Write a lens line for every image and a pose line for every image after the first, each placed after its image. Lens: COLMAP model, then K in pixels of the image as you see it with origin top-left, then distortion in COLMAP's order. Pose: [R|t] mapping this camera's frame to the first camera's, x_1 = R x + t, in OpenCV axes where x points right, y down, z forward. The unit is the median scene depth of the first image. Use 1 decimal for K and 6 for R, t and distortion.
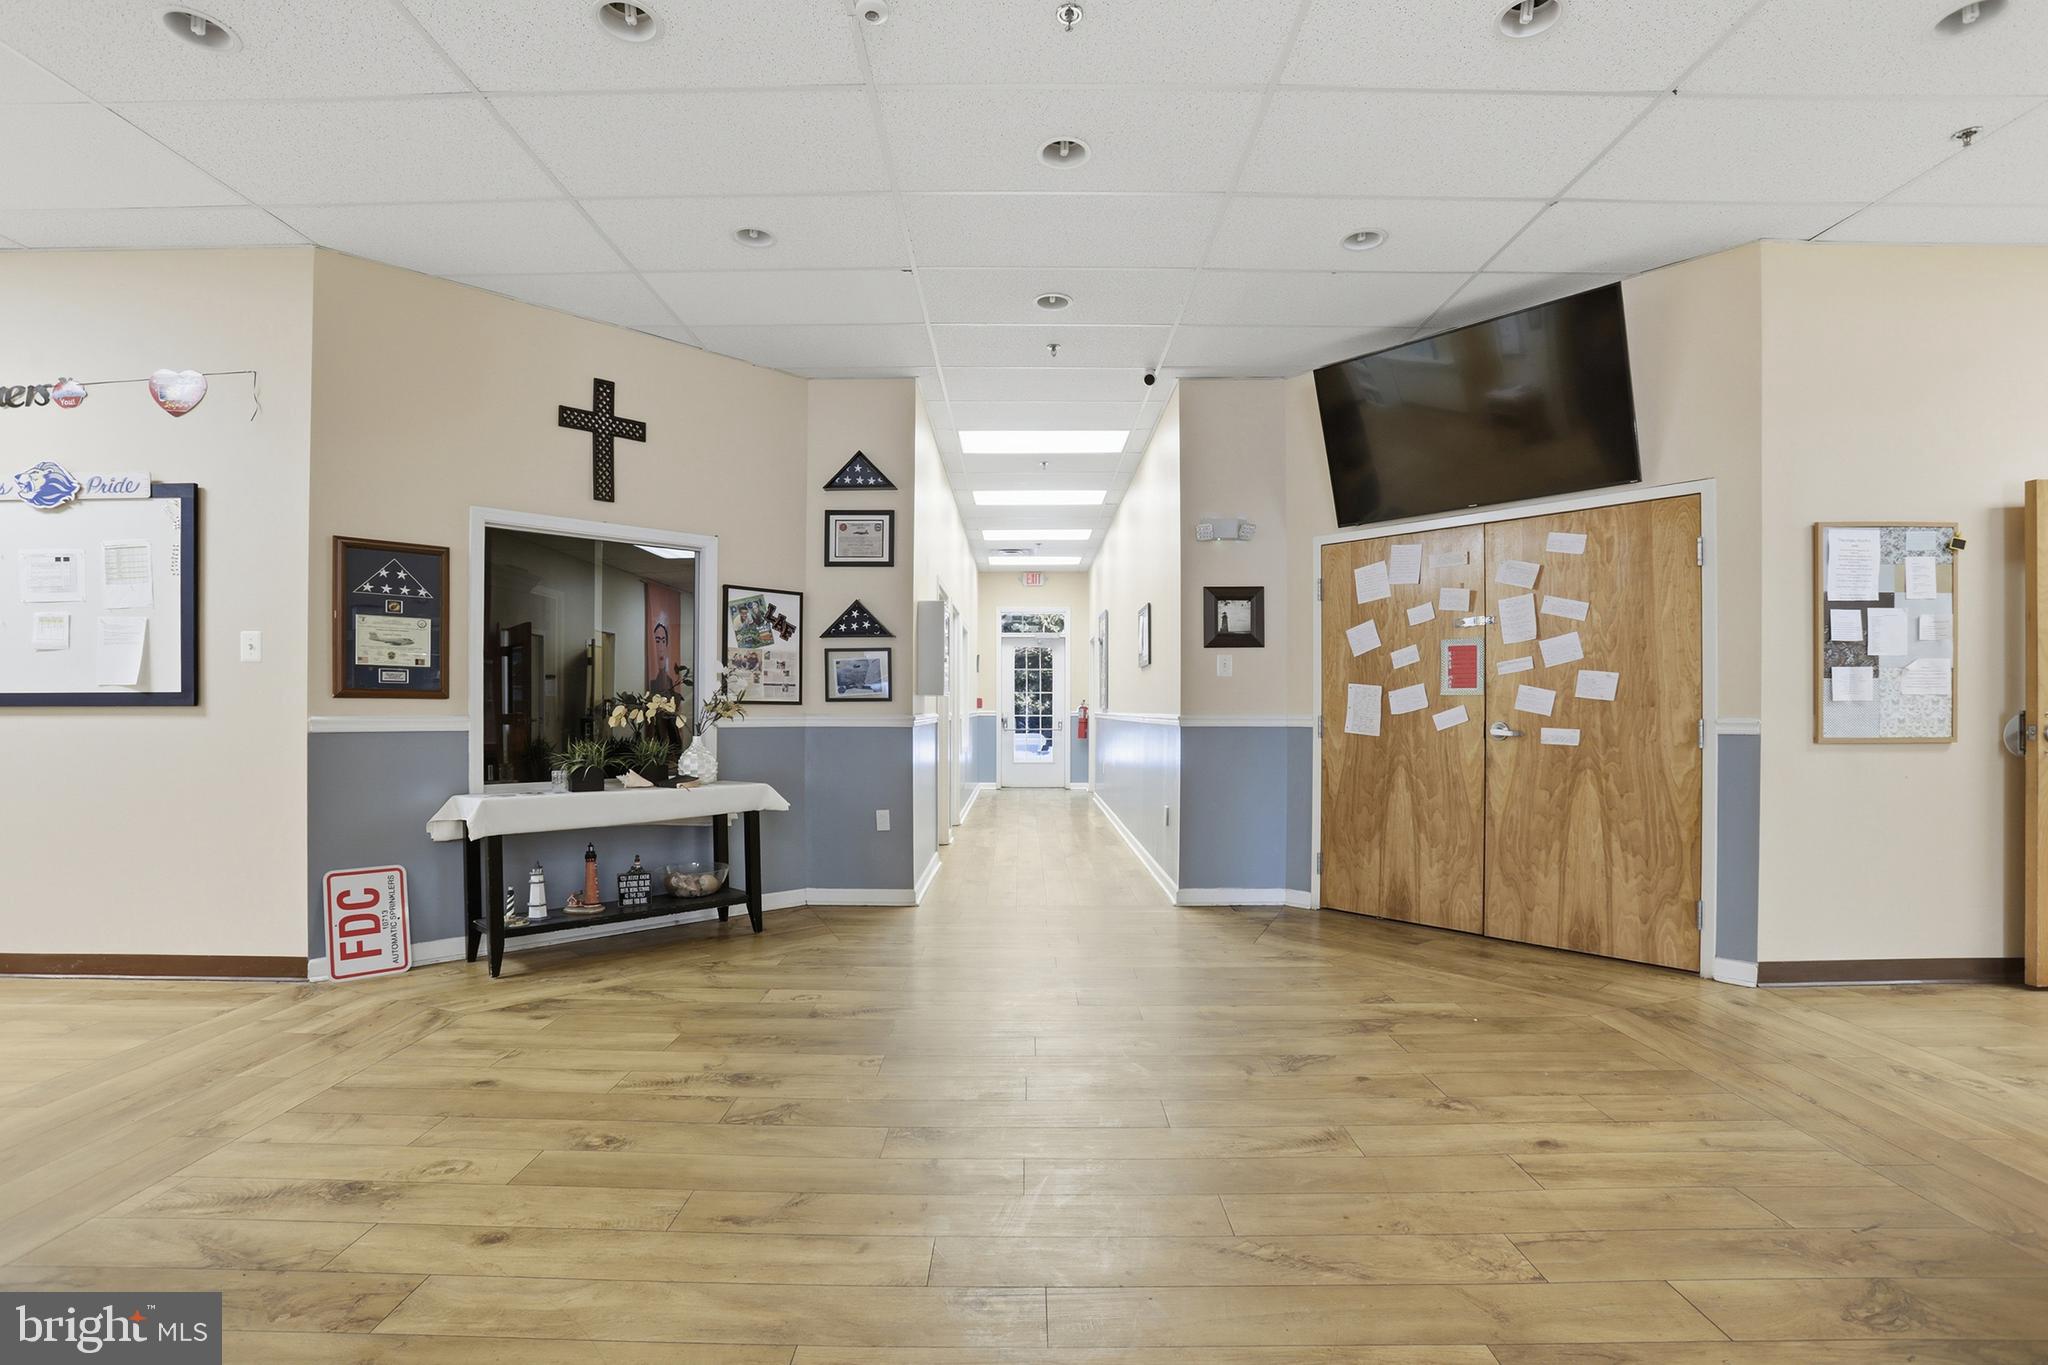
lens RADIAL K [[958.6, 0, 1031.4], [0, 958.6, 684.2], [0, 0, 1]] dist [-0.062493, 0.013225]
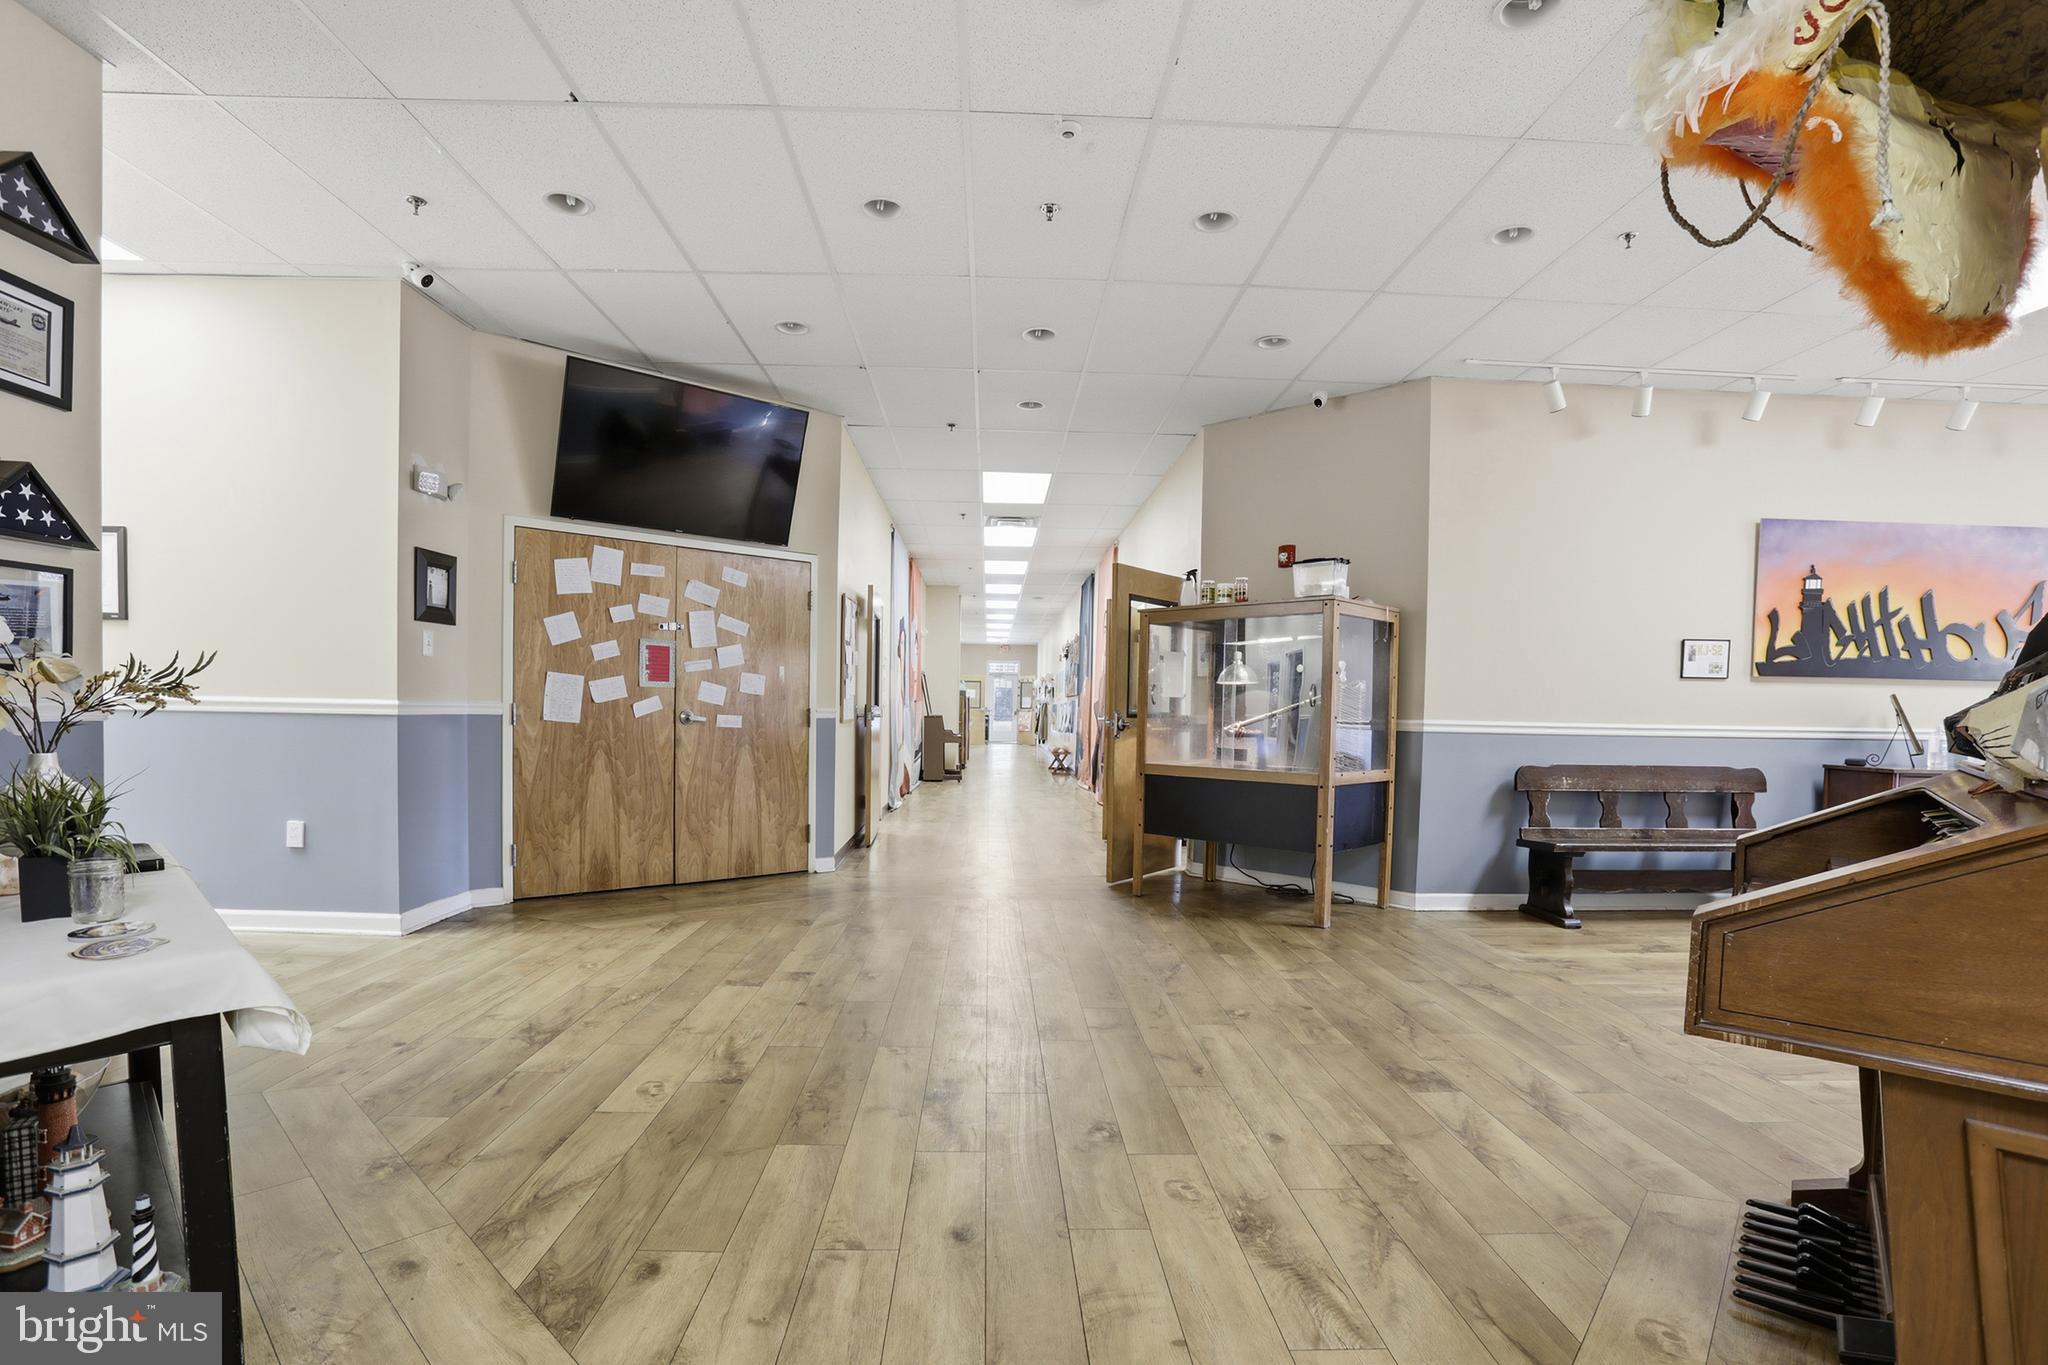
lens RADIAL K [[958.6, 0, 1045.0], [0, 958.6, 706.0], [0, 0, 1]] dist [-0.062493, 0.013225]
pose [[-0.044878, -0.001535, 0.998991, -0.761381], [-0.046778, 0.998905, -0.000567, 0.012998], [-0.997897, -0.046756, -0.044901, 0.574164]]
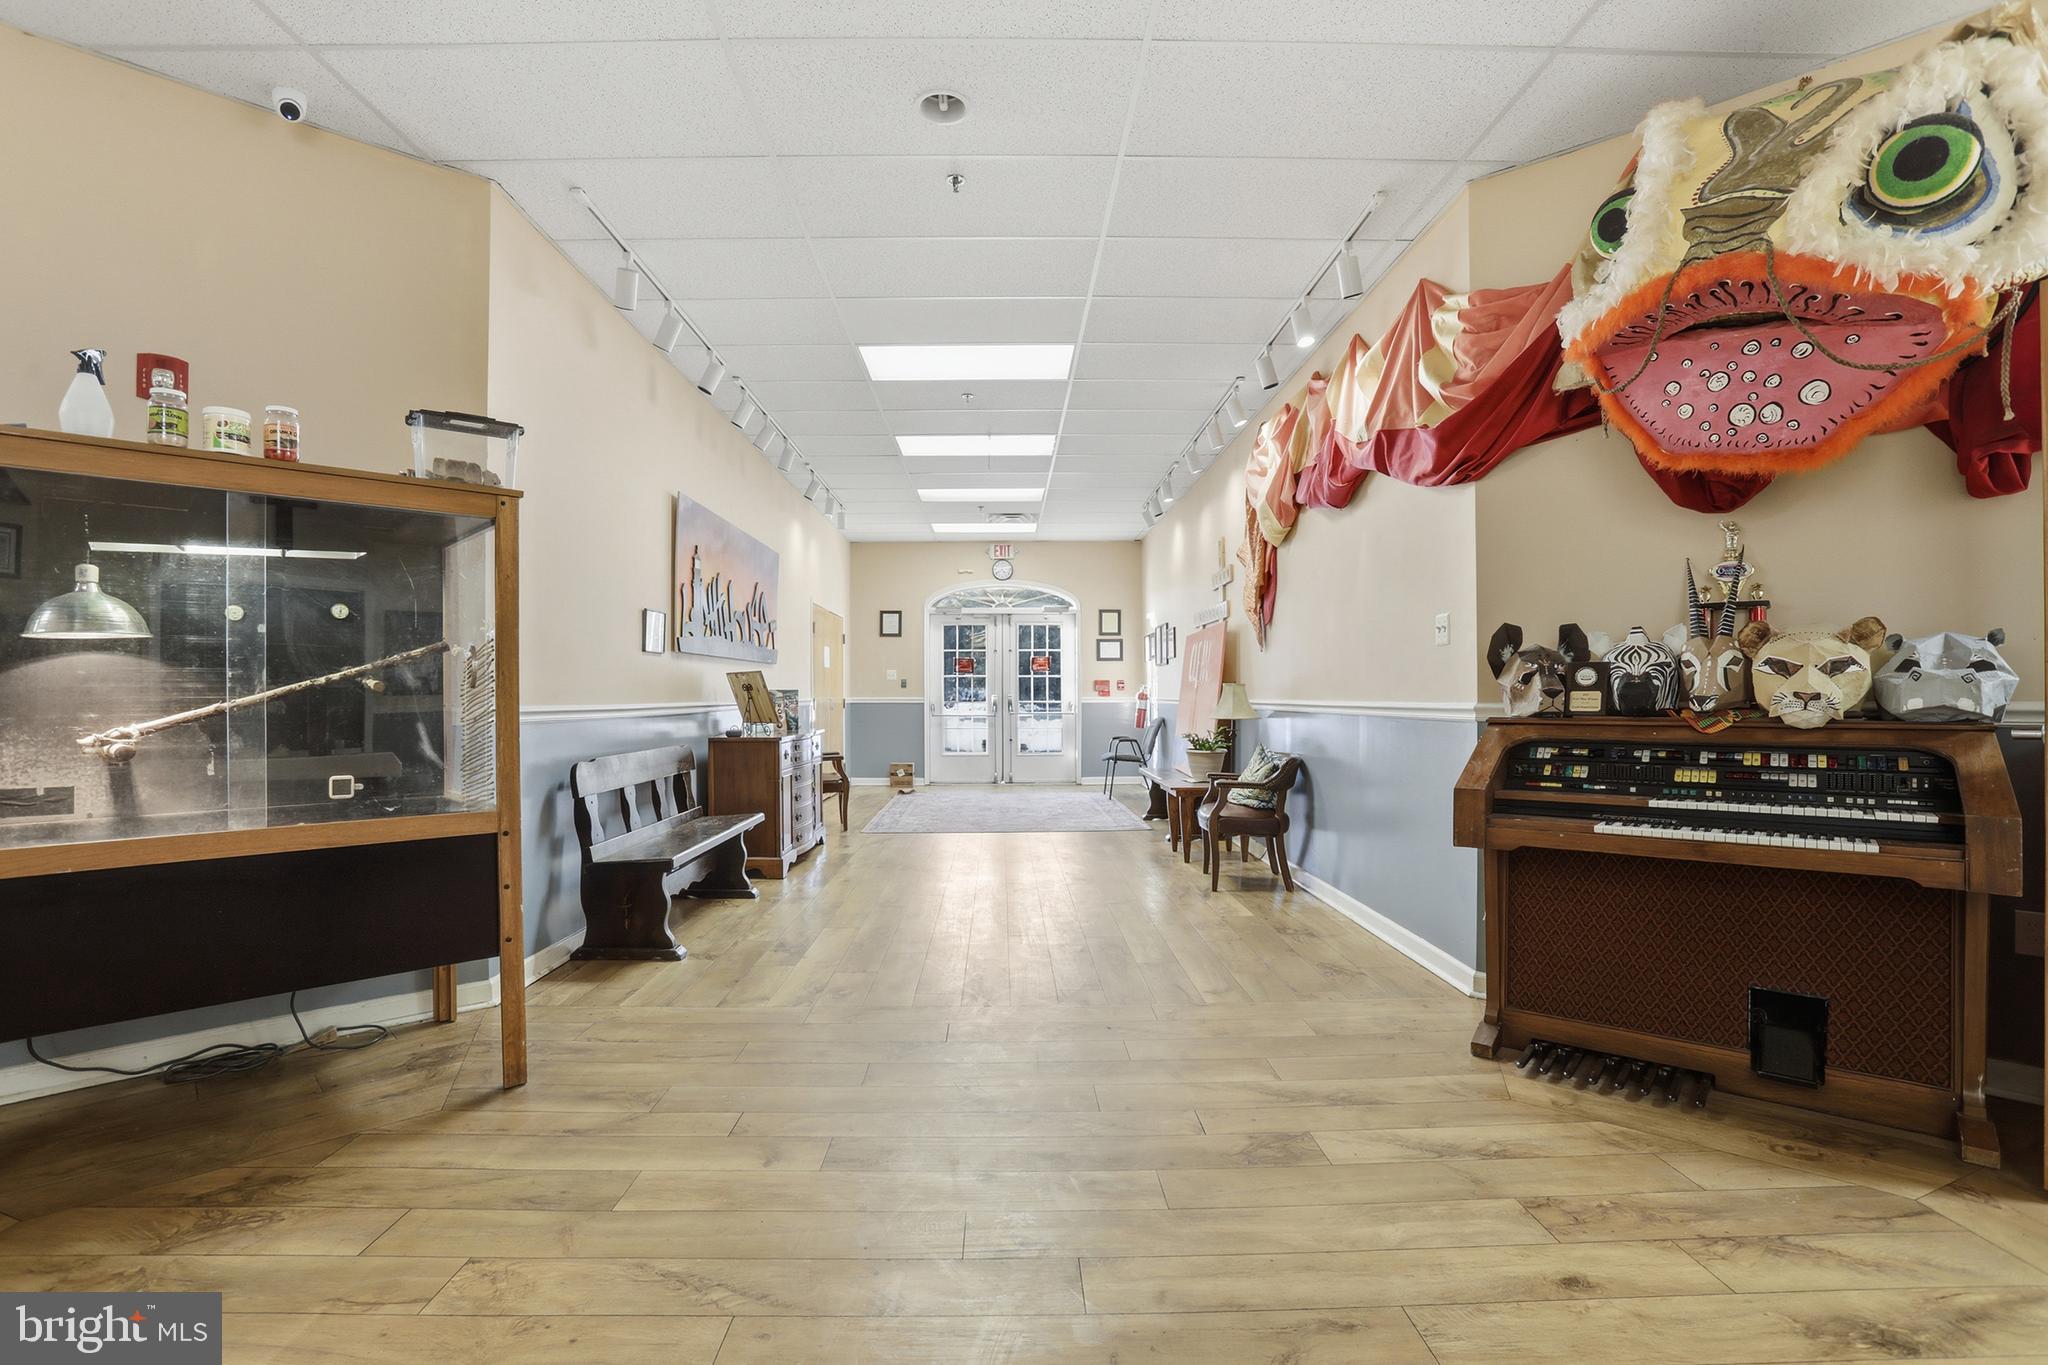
lens RADIAL K [[958.6, 0, 1004.1], [0, 958.6, 684.6], [0, 0, 1]] dist [-0.062493, 0.013225]
pose [[-0.999995, 0.002440, 0.002230, -0.013328], [0.002357, 0.999332, -0.036467, 0.020521], [-0.002317, -0.036462, -0.999332, 0.790256]]
